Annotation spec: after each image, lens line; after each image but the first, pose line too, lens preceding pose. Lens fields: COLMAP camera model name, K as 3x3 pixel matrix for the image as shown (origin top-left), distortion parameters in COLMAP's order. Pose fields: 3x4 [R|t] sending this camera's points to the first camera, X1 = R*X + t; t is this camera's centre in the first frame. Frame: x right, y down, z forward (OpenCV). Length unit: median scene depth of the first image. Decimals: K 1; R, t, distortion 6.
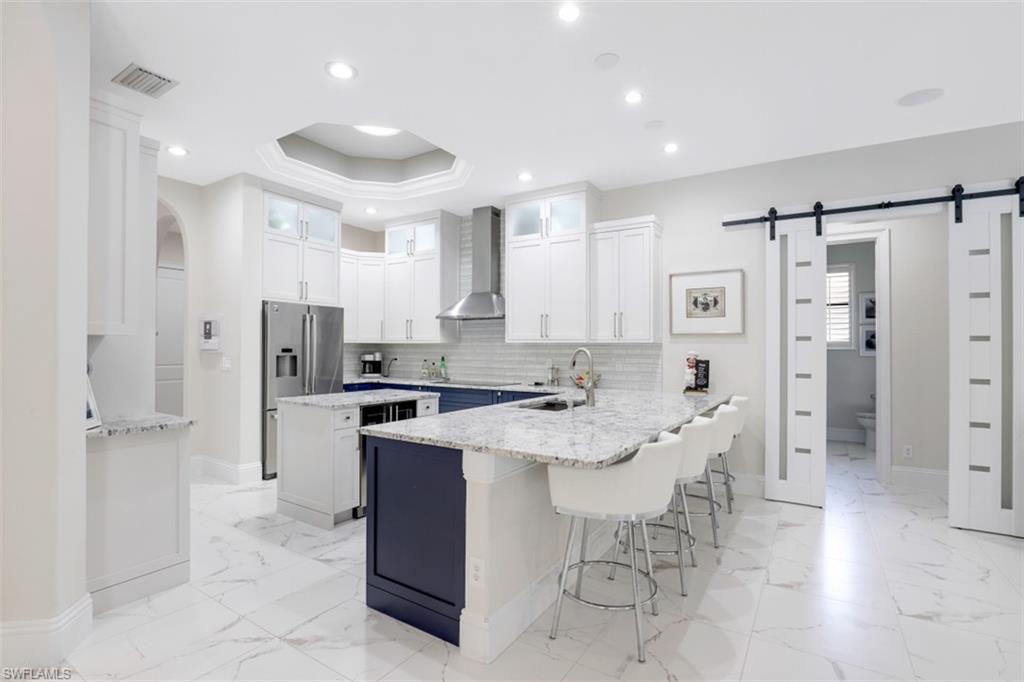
lens RADIAL K [[477.4, 0, 506.0], [0, 477.4, 343.3], [0, 0, 1]] dist [-0.031491, 0.002744]
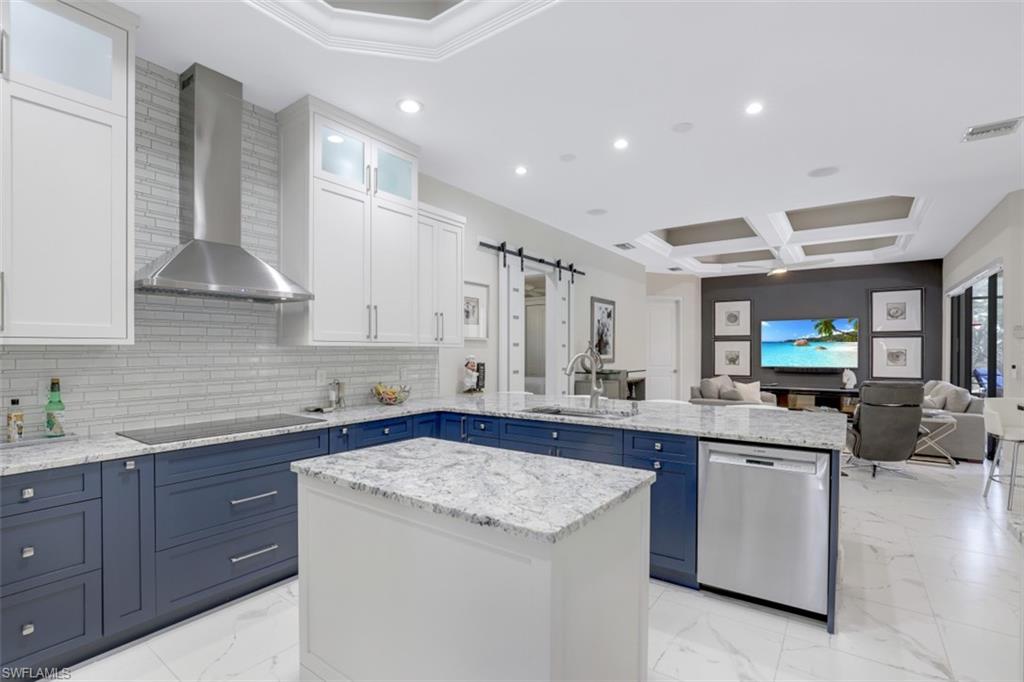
lens RADIAL K [[477.4, 0, 489.8], [0, 477.4, 358.4], [0, 0, 1]] dist [-0.031491, 0.002744]
pose [[0.074595, -0.019272, 0.997028, -0.585174], [-0.005651, 0.999789, 0.019748, 0.001779], [-0.997198, -0.007107, 0.074471, 0.757625]]
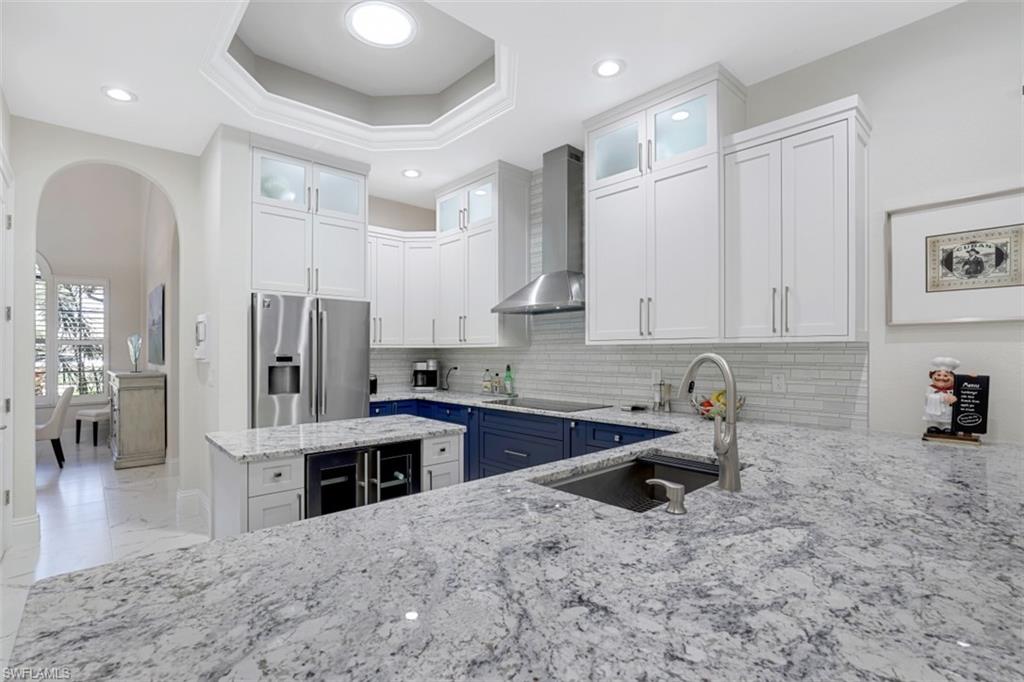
lens RADIAL K [[477.4, 0, 496.7], [0, 477.4, 362.1], [0, 0, 1]] dist [-0.031491, 0.002744]
pose [[0.963285, -0.003832, -0.268453, 0.058801], [0.012177, 0.999493, 0.029429, 0.001277], [0.268204, -0.031618, 0.962843, 0.344923]]
